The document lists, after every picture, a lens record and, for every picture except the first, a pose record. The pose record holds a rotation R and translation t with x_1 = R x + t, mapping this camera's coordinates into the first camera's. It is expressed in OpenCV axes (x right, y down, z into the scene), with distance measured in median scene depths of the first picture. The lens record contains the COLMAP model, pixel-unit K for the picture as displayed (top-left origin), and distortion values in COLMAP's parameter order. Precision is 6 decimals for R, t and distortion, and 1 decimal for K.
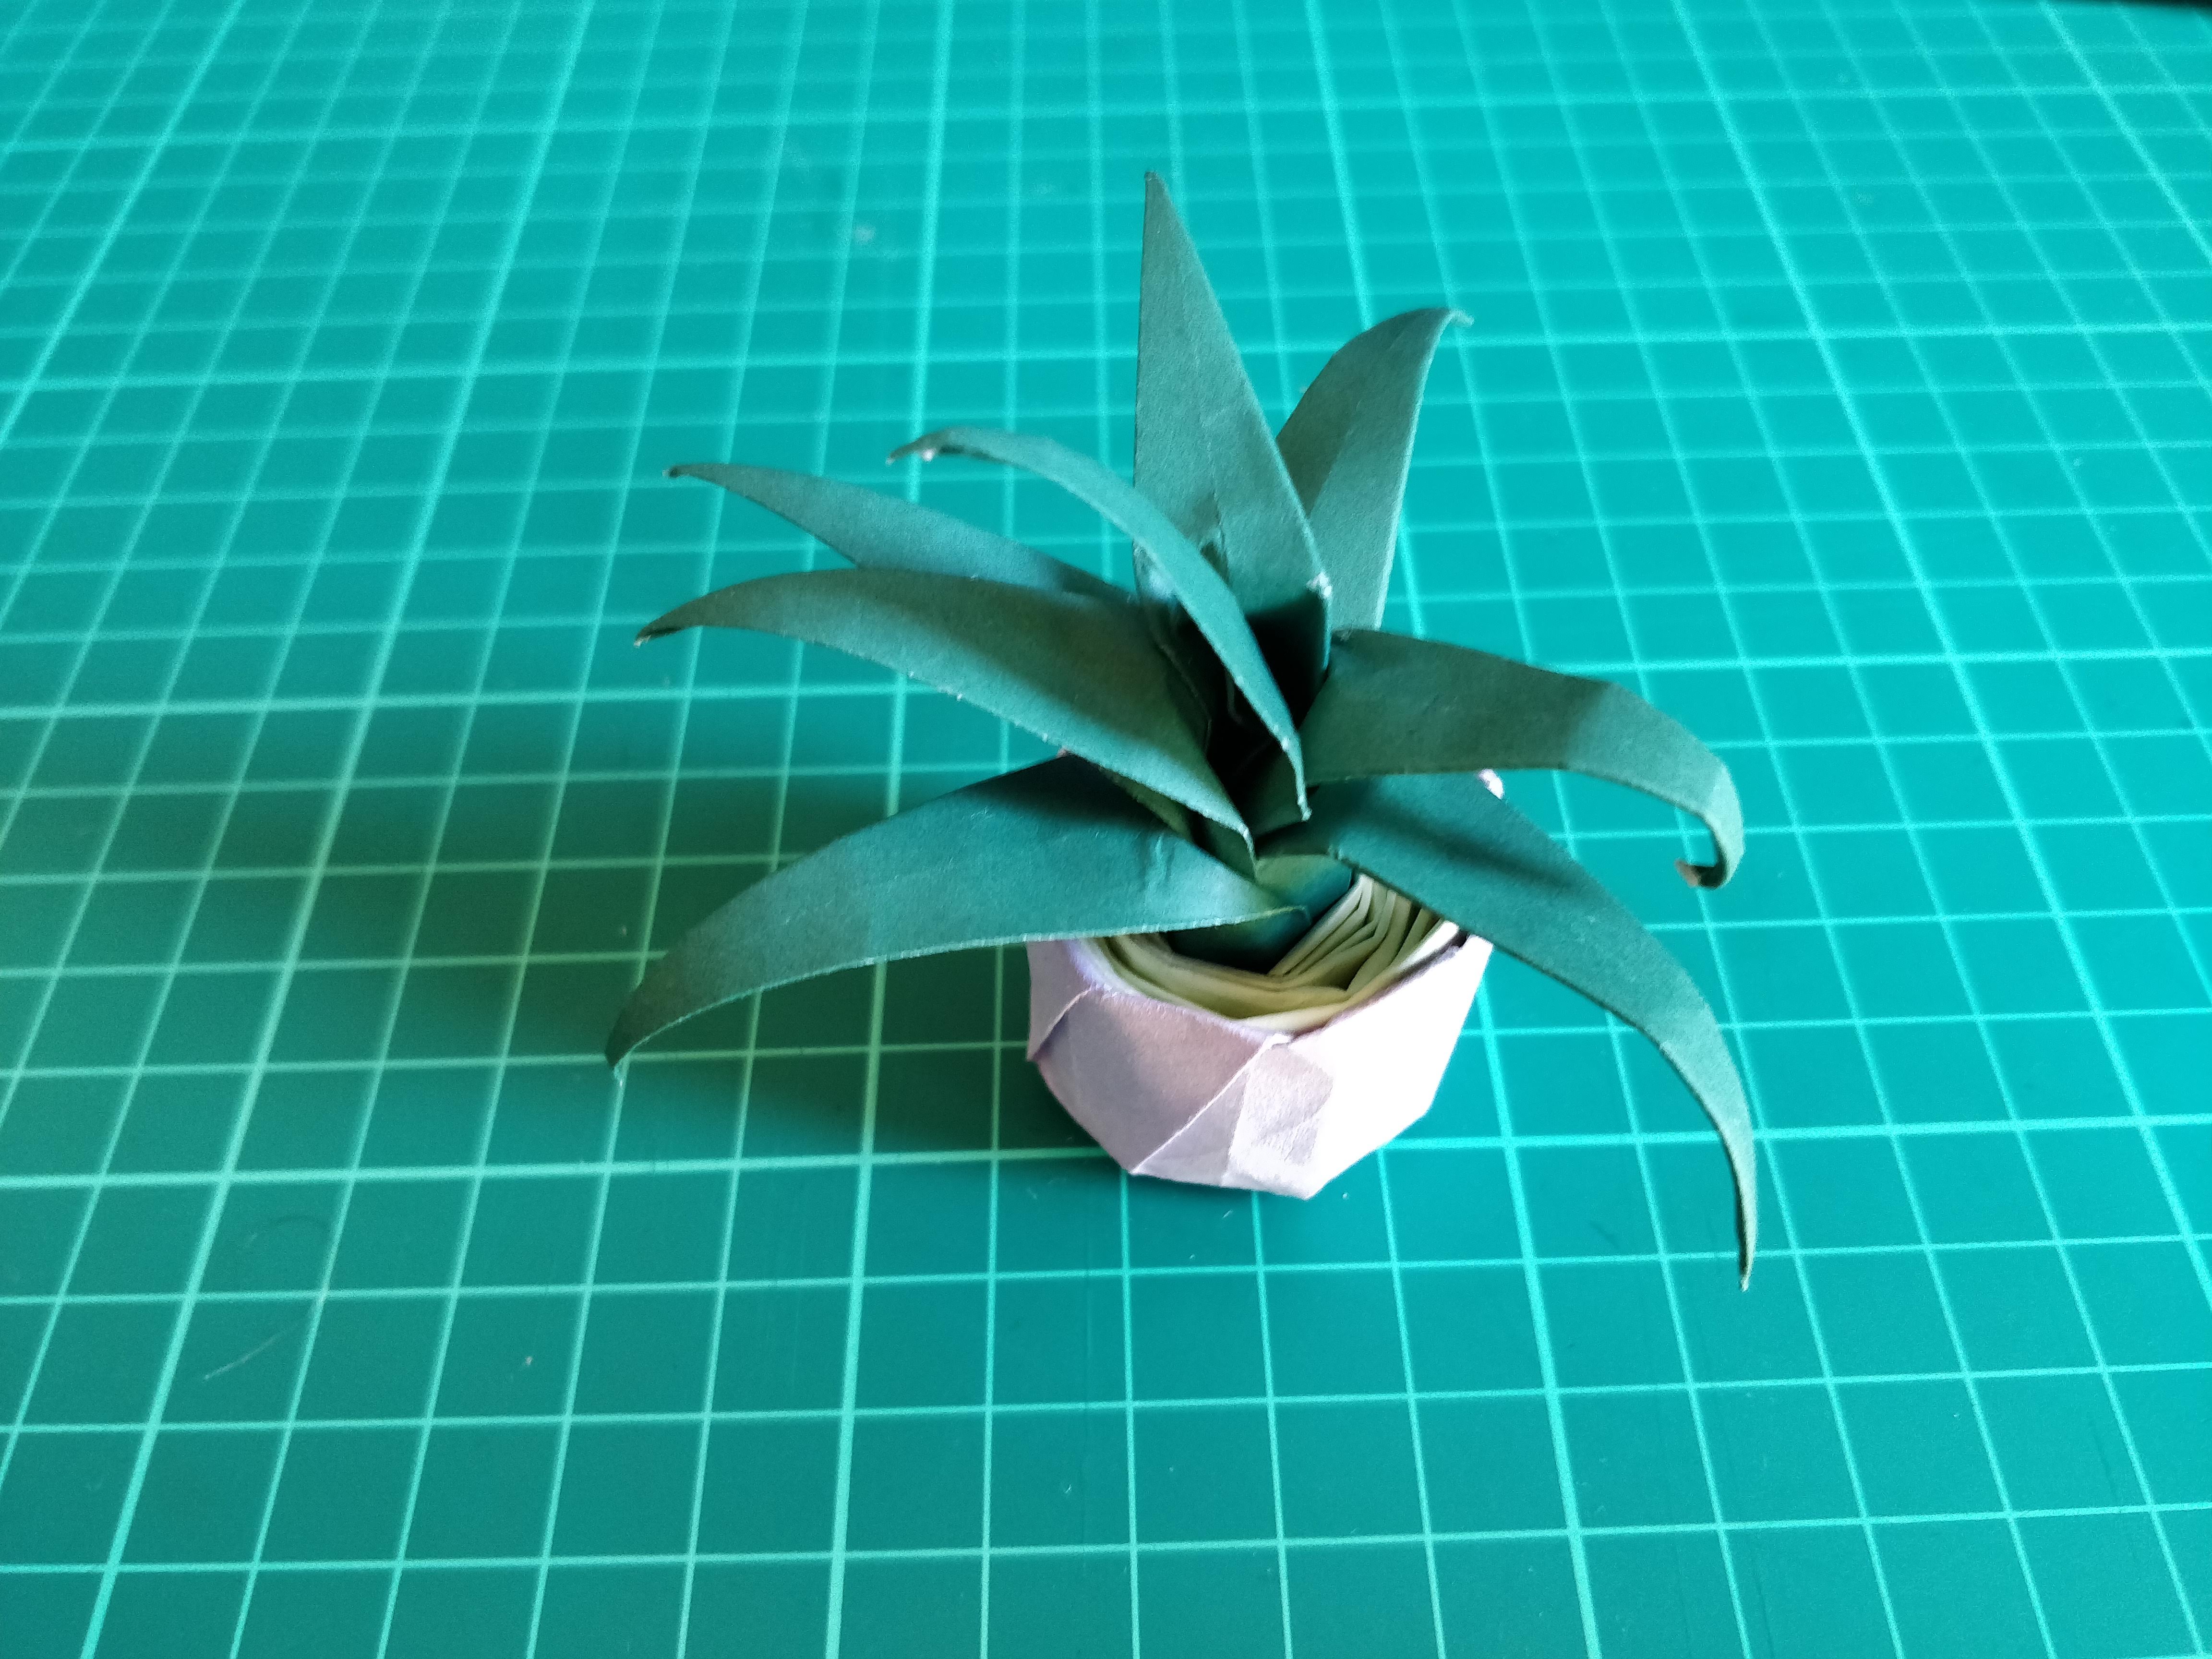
lens RADIAL K [[1878.0, 0, 1100.3], [0, 1878.0, 800.5], [0, 0, 1]] dist [0.061708, -0.142671]
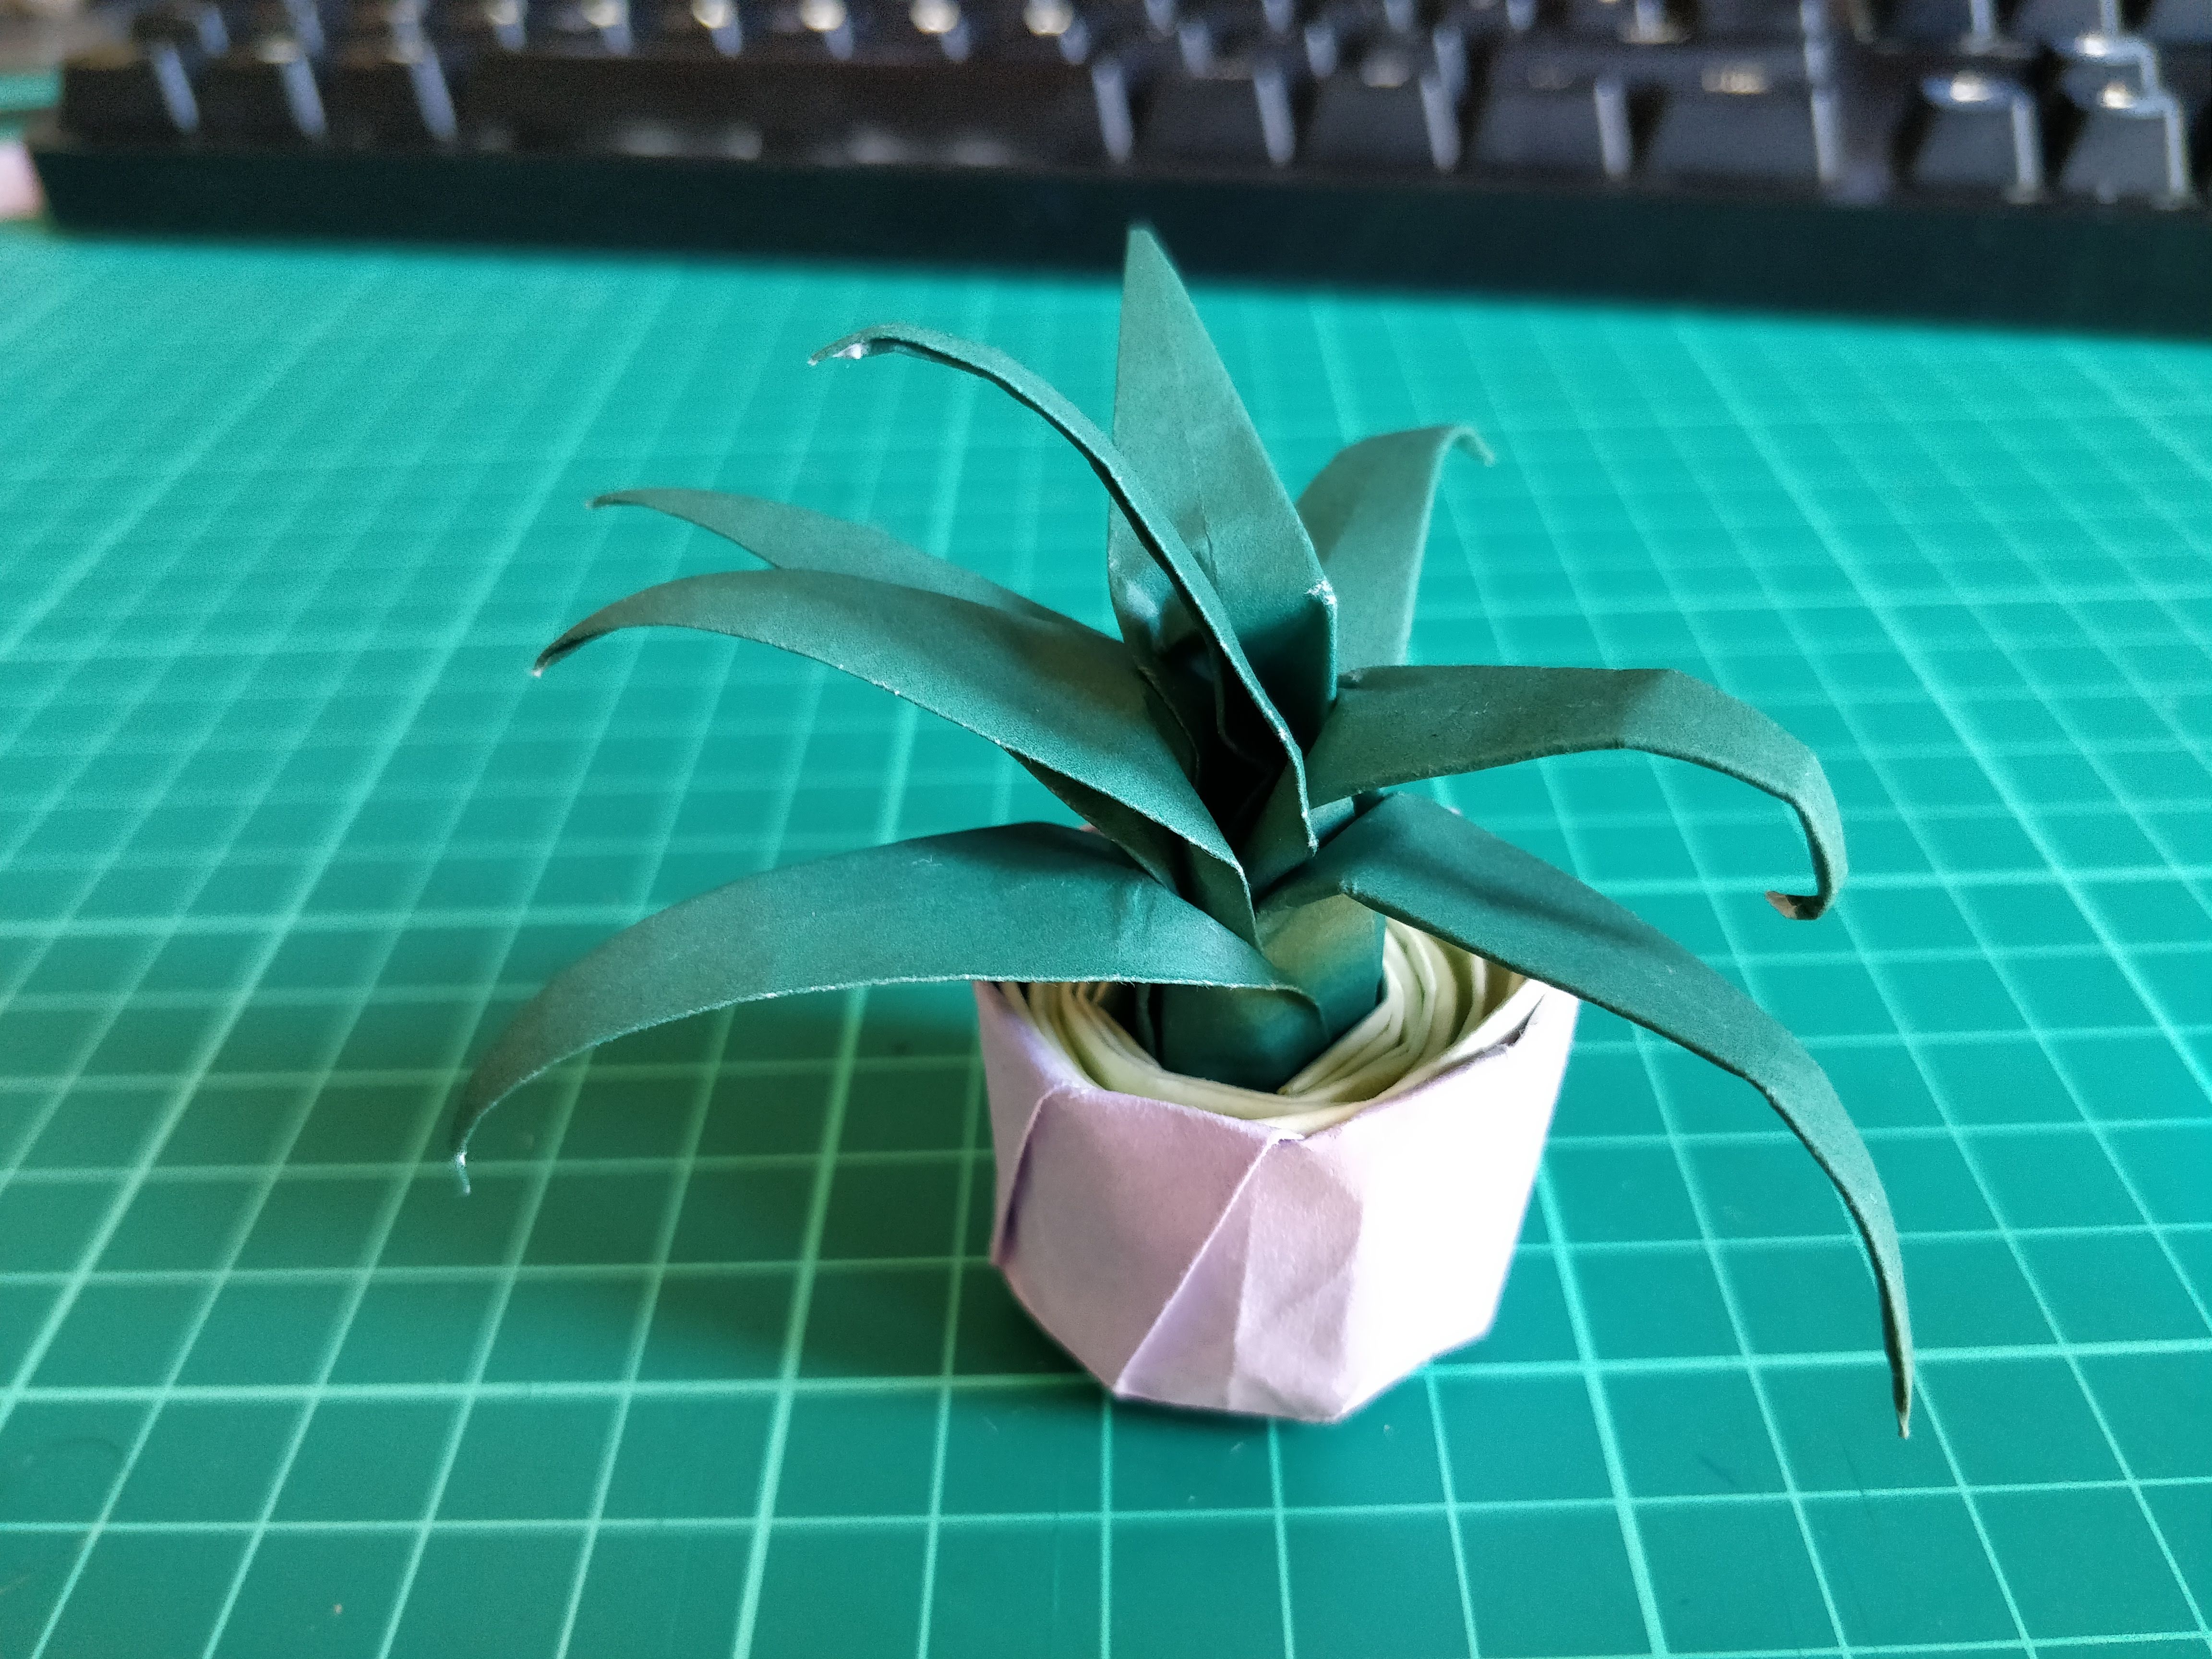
lens RADIAL K [[1923.8, 0, 1106.0], [0, 1923.8, 829.5], [0, 0, 1]] dist [-0.001444, -0.062147]
pose [[0.999626, 0.000228, -0.027341, 0.038772], [-0.008004, 0.958599, -0.284648, 0.225315], [0.026144, 0.284760, 0.958242, 0.173163]]
